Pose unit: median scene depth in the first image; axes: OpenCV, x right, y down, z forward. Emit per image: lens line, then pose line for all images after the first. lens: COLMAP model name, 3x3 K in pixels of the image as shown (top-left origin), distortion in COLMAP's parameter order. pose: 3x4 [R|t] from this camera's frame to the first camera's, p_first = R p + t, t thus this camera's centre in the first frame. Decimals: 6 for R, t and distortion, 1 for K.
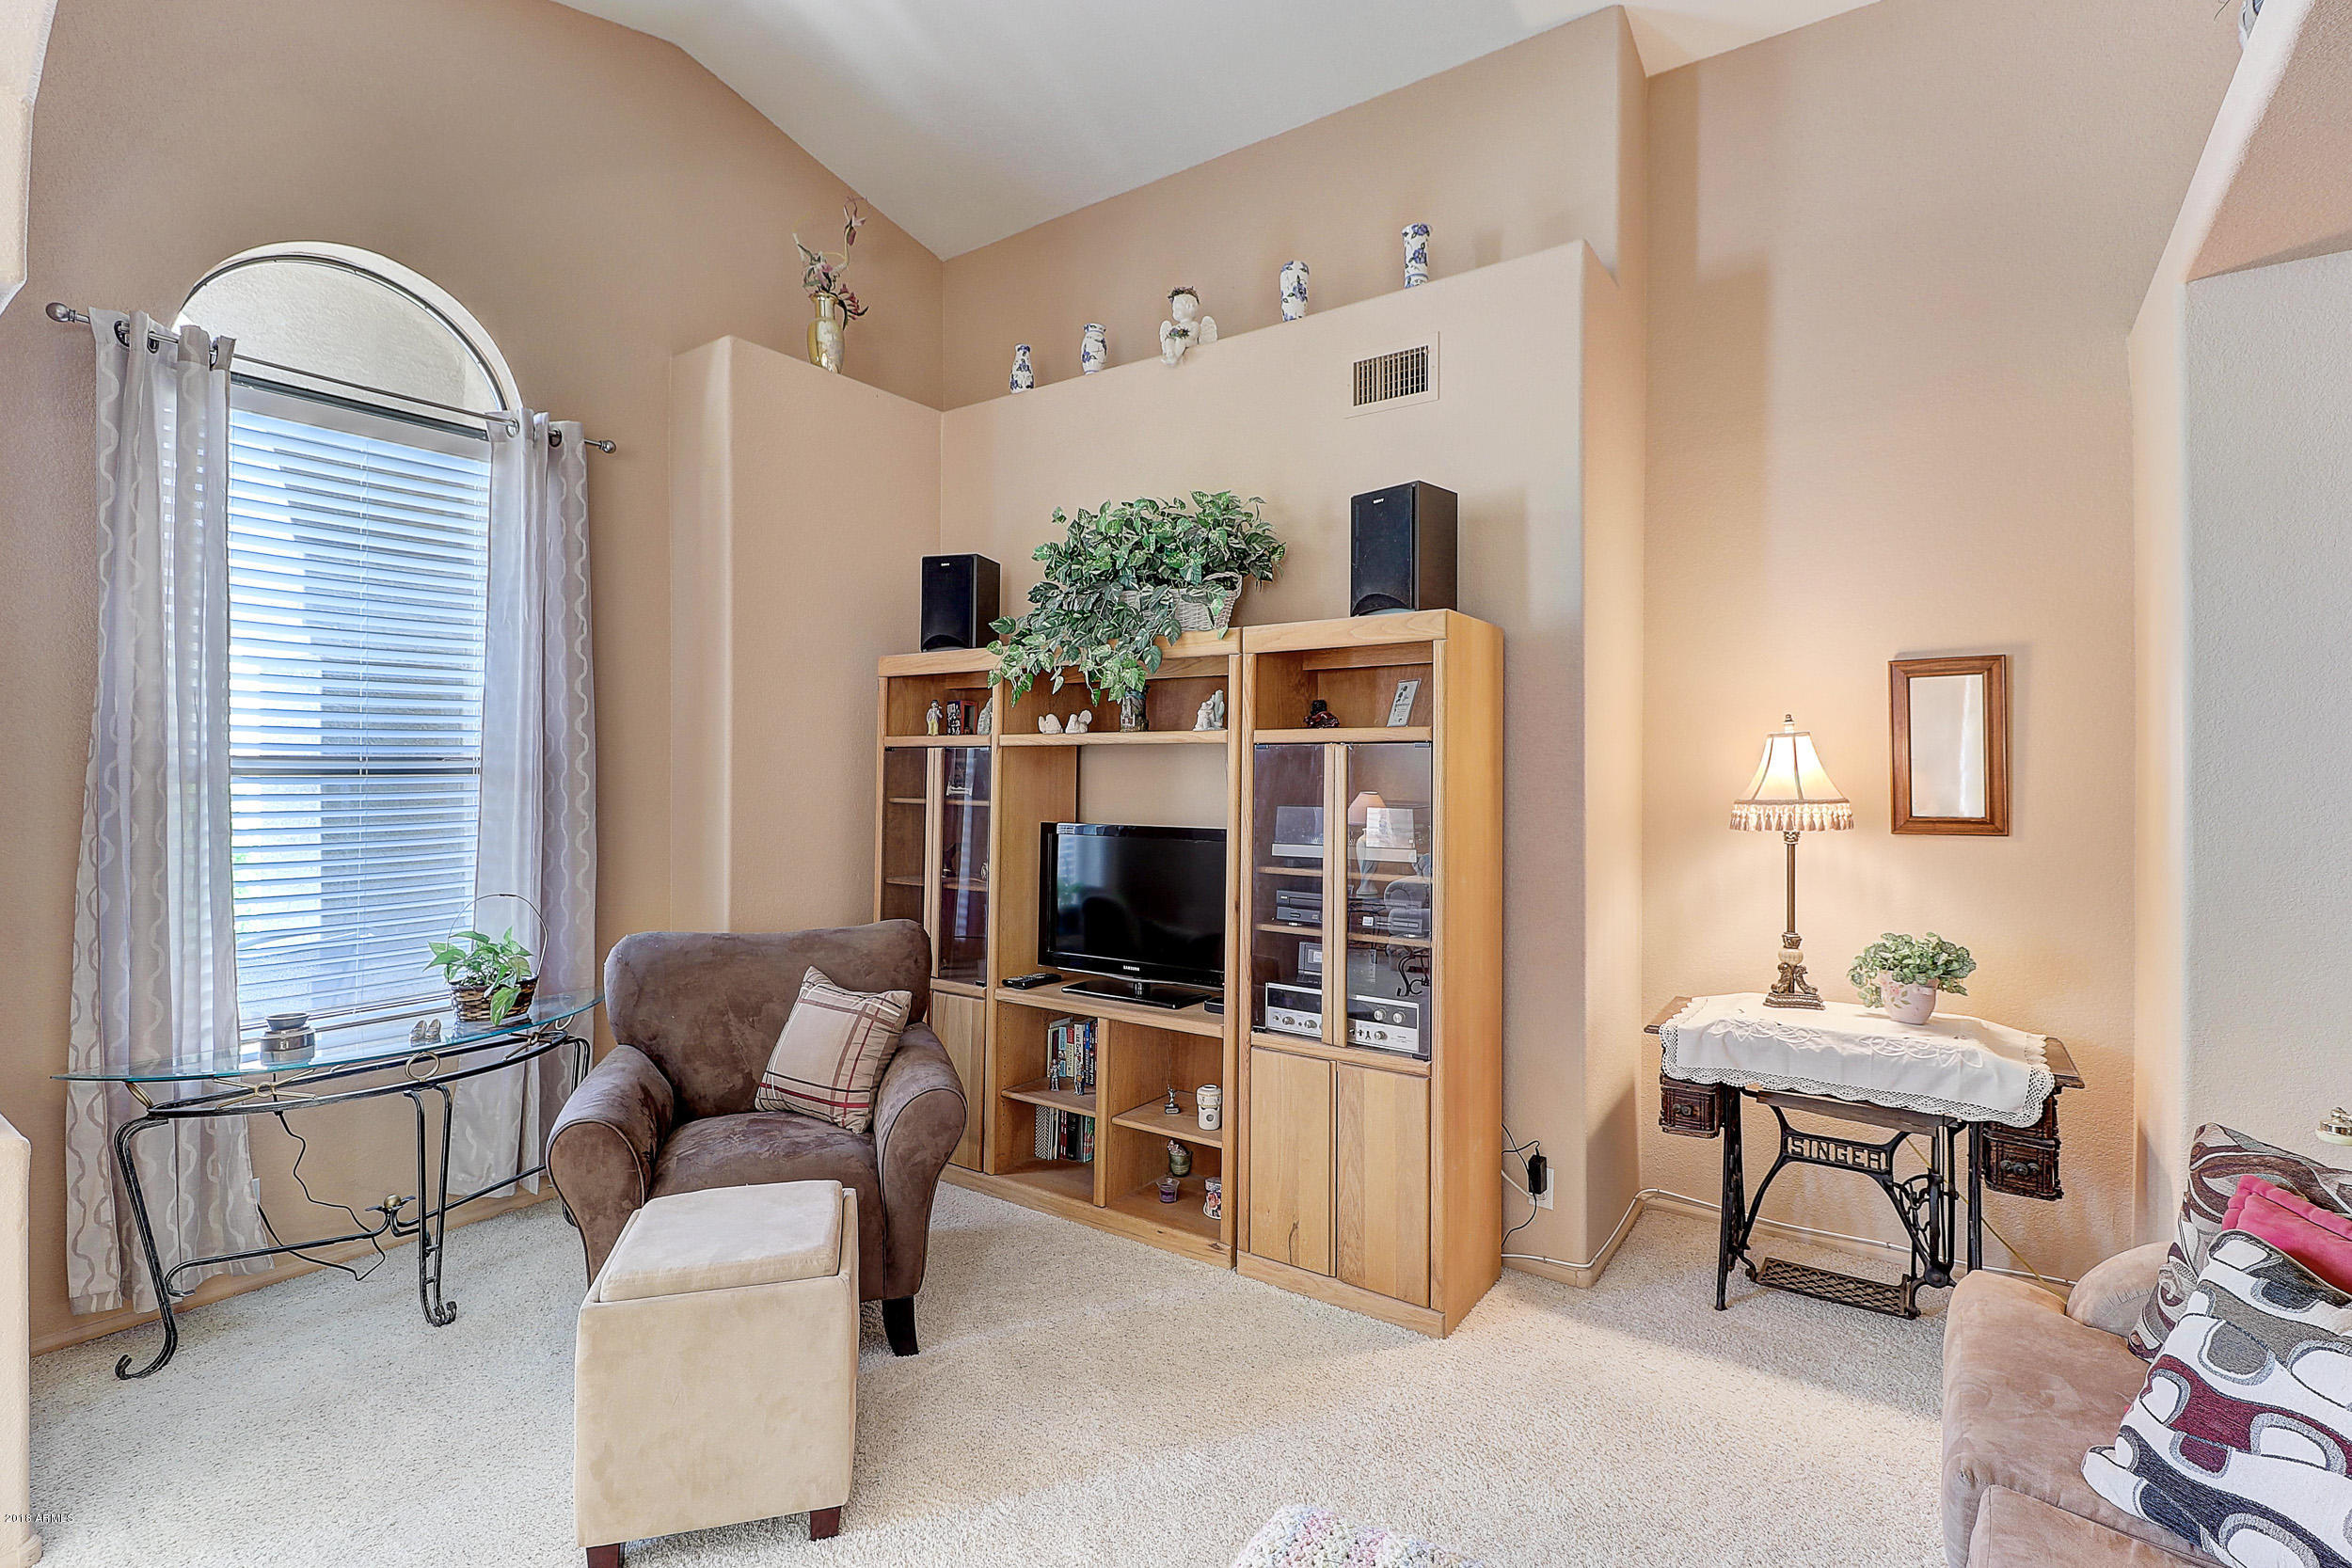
lens RADIAL K [[1075.6, 0, 1186.5], [0, 1075.6, 766.9], [0, 0, 1]] dist [0.010938, -0.006861]
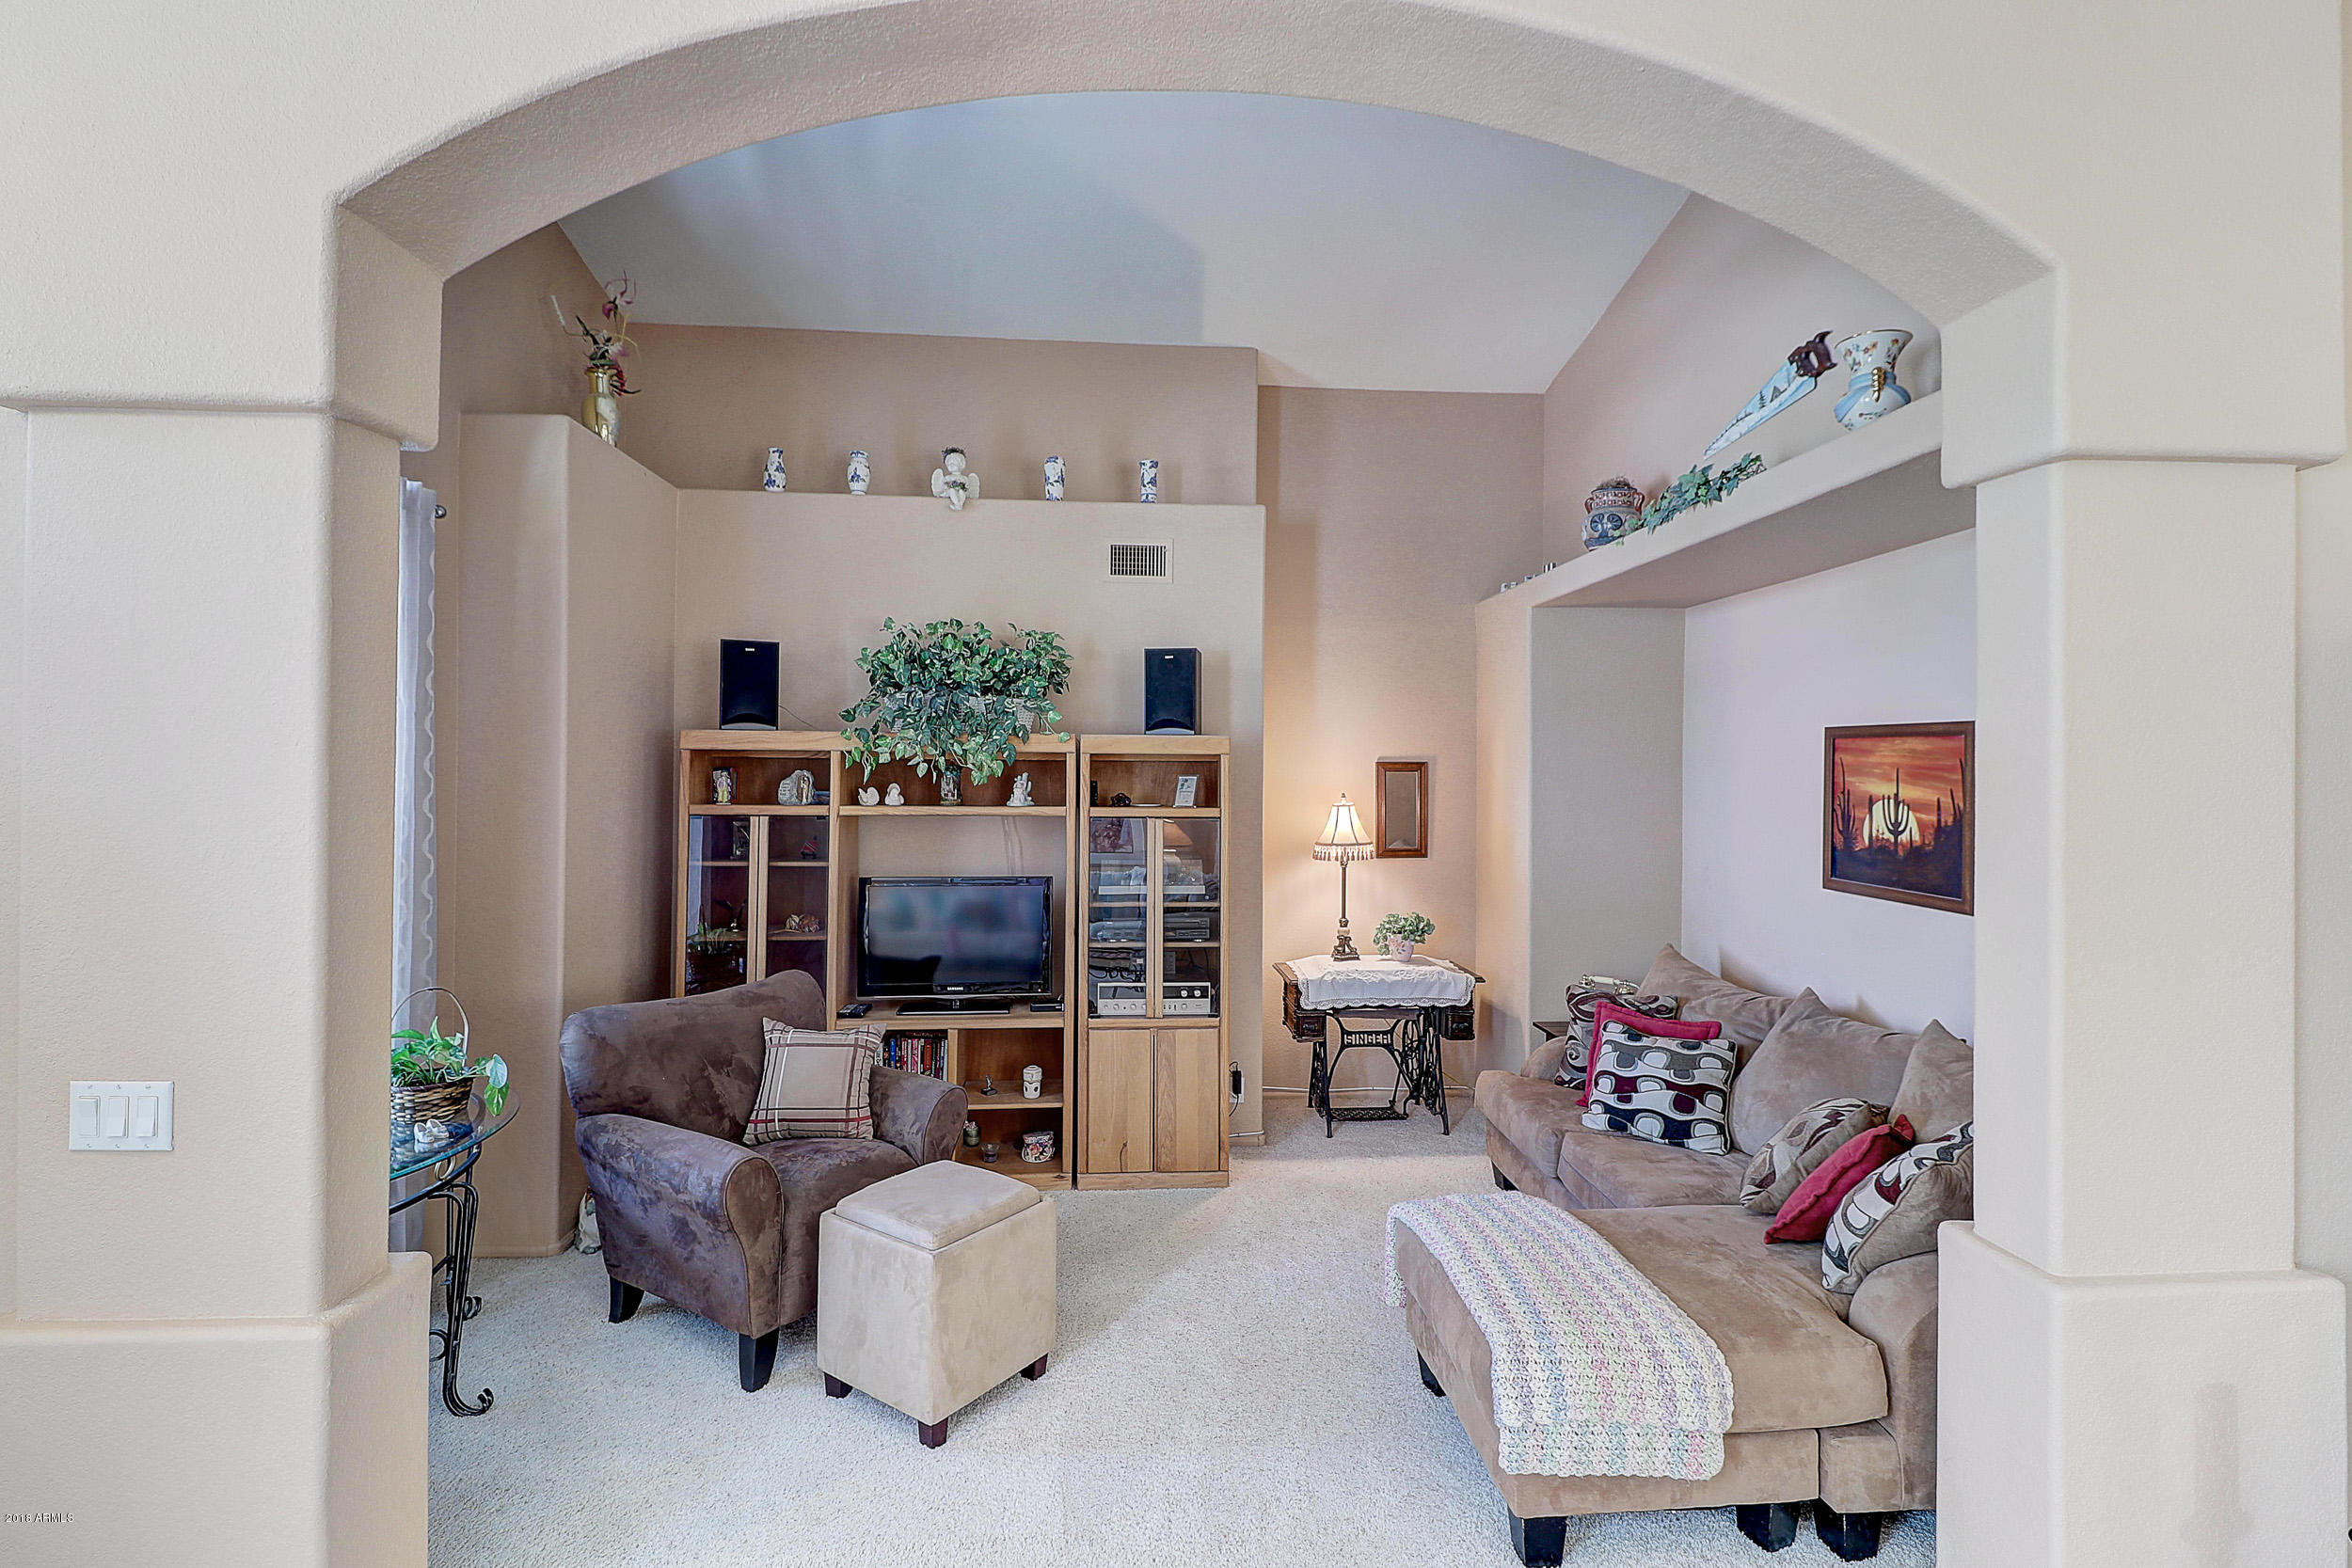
lens RADIAL K [[1075.6, 0, 1172.8], [0, 1075.6, 767.6], [0, 0, 1]] dist [0.010938, -0.006861]
pose [[0.777640, 0.005186, 0.628688, -0.759476], [-0.006275, 0.999980, -0.000486, -0.088629], [-0.628678, -0.003567, 0.777657, -0.184072]]
